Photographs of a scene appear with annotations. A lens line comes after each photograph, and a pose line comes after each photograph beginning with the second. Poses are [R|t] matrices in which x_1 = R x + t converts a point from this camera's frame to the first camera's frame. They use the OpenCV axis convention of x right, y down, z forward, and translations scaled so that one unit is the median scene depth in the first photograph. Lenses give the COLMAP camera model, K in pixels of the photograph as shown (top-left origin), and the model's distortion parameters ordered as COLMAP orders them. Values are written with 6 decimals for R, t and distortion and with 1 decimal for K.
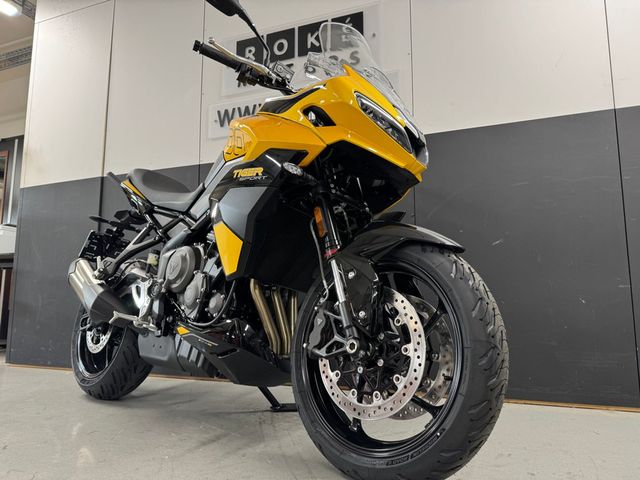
lens RADIAL K [[453.2, 0, 320.0], [0, 453.2, 240.0], [0, 0, 1]] dist [0.049708, 0.000906]
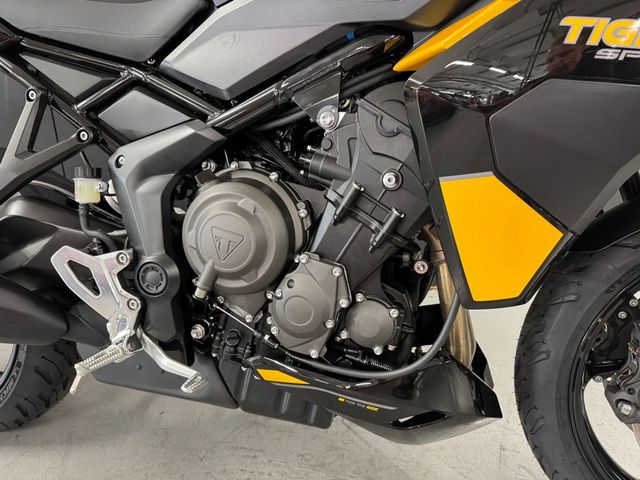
lens RADIAL K [[450.0, 0, 320.0], [0, 450.0, 240.0], [0, 0, 1]] dist [-0.001493, -0.000582]
pose [[0.872913, -0.184153, 0.451785, -0.485265], [-0.046605, 0.890316, 0.452951, -0.142376], [-0.485644, -0.416443, 0.768587, 0.749743]]
